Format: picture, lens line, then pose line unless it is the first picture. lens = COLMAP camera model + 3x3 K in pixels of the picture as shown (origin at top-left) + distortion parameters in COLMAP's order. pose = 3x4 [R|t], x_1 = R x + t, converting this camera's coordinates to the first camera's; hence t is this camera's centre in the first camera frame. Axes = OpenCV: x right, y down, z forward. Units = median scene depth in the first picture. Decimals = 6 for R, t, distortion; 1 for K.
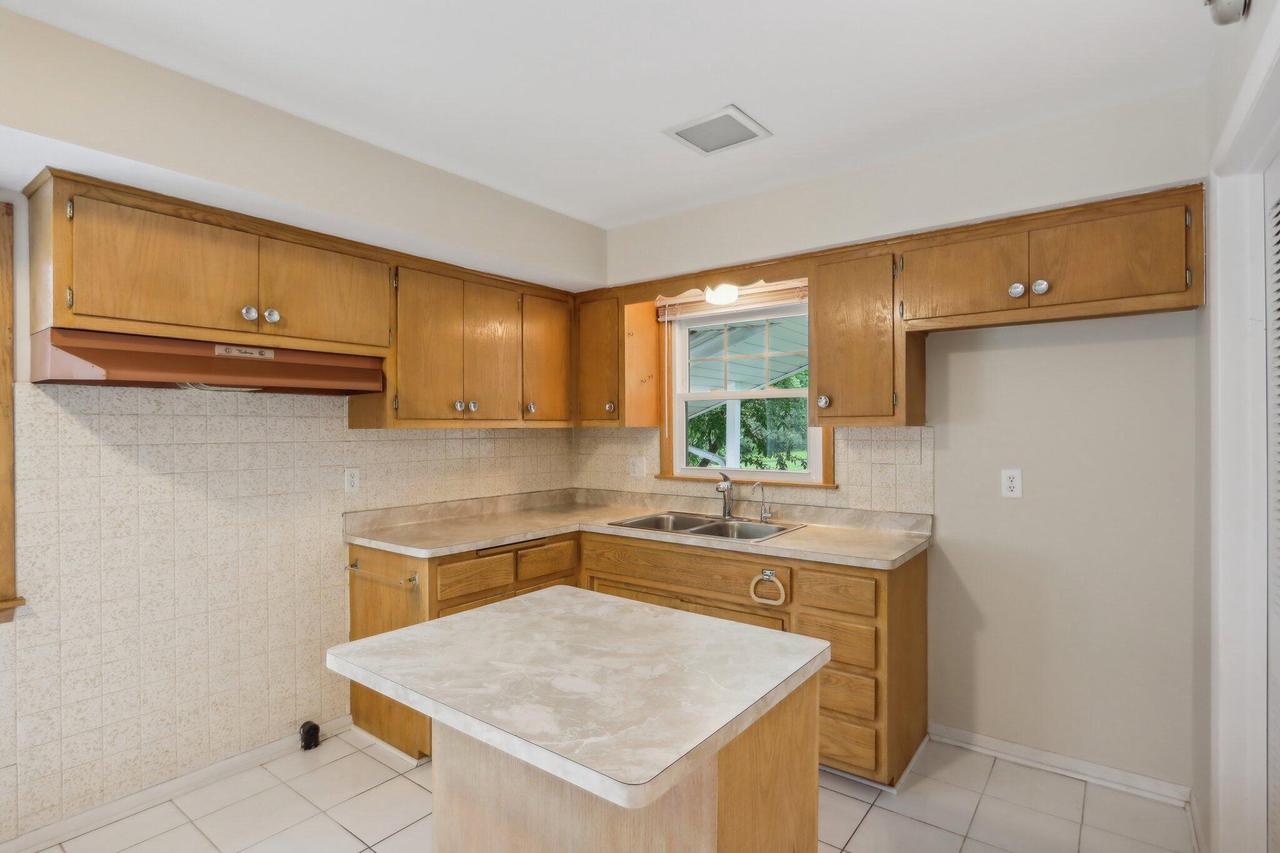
lens RADIAL K [[633.9, 0, 645.2], [0, 633.9, 424.9], [0, 0, 1]] dist [-0.015413, 0.001553]
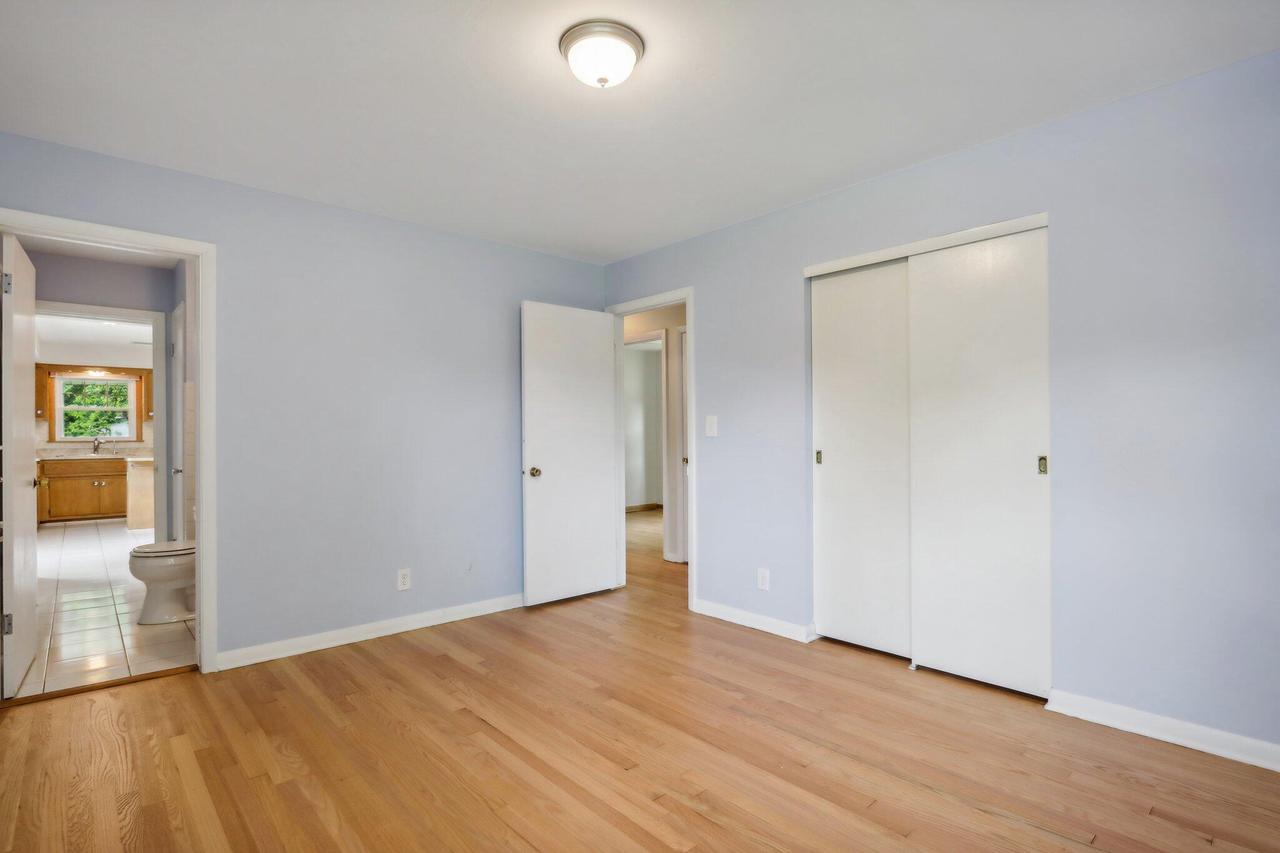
lens RADIAL K [[633.9, 0, 642.1], [0, 633.9, 436.1], [0, 0, 1]] dist [-0.015413, 0.001553]
pose [[0.182801, 0.001795, 0.983148, -2.640282], [0.001501, 0.999997, -0.002105, 0.097361], [-0.983149, 0.001860, 0.182798, -2.277765]]
